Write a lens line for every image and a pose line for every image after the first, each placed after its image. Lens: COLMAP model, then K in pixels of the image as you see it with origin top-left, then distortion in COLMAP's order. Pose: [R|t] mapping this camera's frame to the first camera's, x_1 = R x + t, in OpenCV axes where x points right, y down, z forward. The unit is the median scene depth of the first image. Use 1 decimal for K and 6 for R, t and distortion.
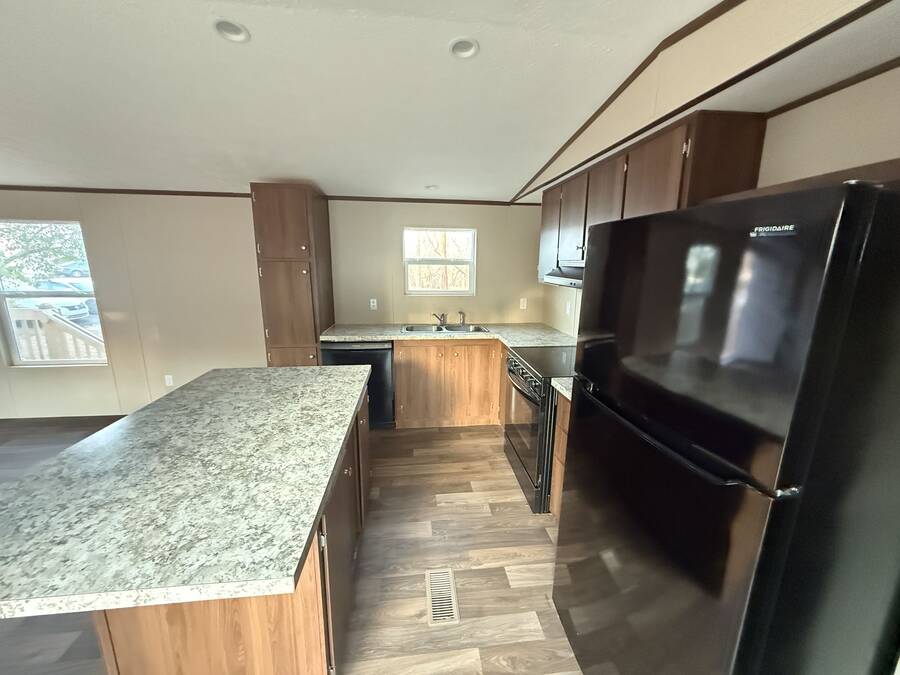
lens RADIAL K [[360.3, 0, 449.4], [0, 360.3, 334.8], [0, 0, 1]] dist [-0.005081, -0.000396]
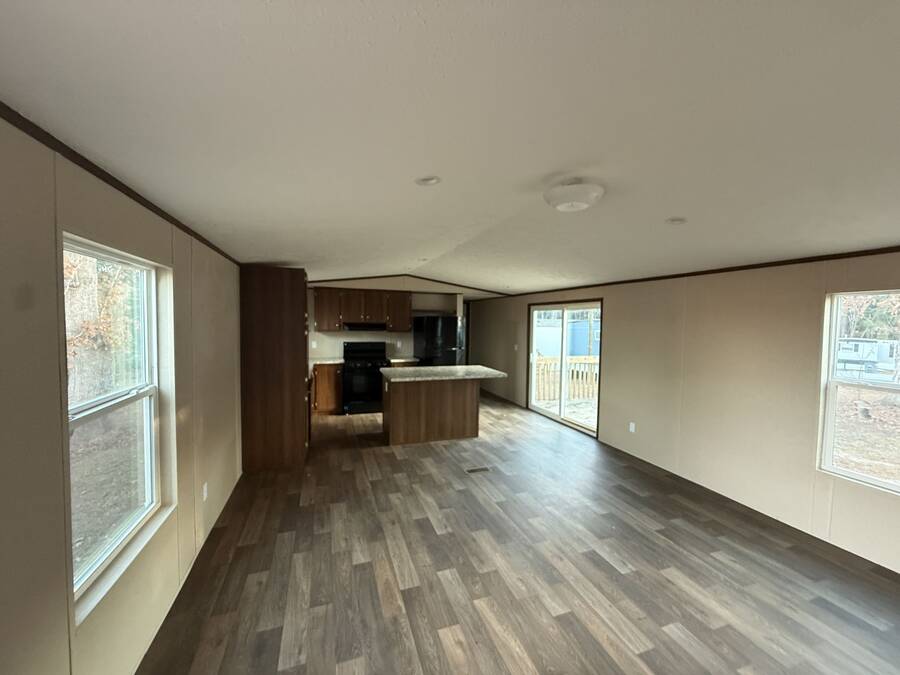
lens RADIAL K [[360.3, 0, 453.1], [0, 360.3, 334.6], [0, 0, 1]] dist [-0.005081, -0.000396]
pose [[-0.225896, -0.049265, 0.972905, -1.093558], [0.191792, 0.976924, 0.094000, -0.252410], [-0.955085, 0.207830, -0.211234, 1.050244]]
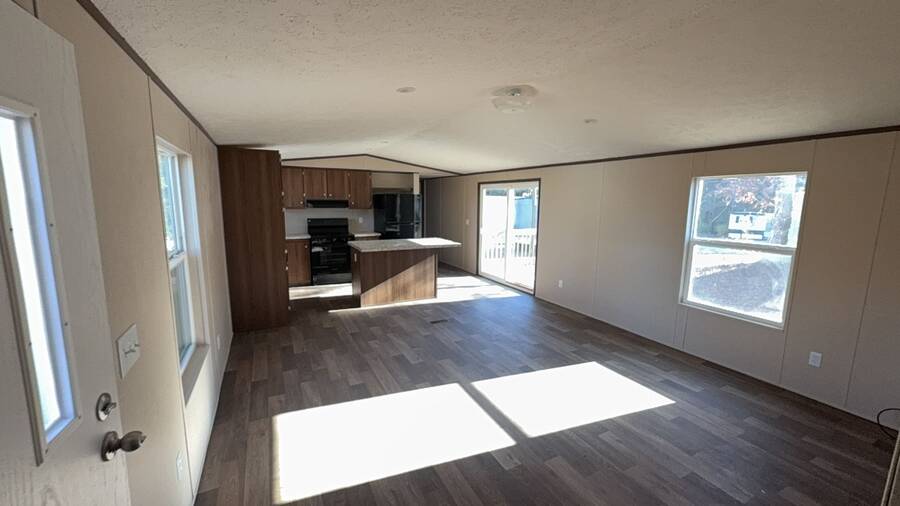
lens RADIAL K [[359.1, 0, 455.5], [0, 359.1, 255.2], [0, 0, 1]] dist [-0.002376, -0.000424]
pose [[-0.368708, -0.157597, 0.916088, -1.478360], [0.183487, 0.953793, 0.237933, -0.297898], [-0.911256, 0.255818, -0.322754, 1.250694]]
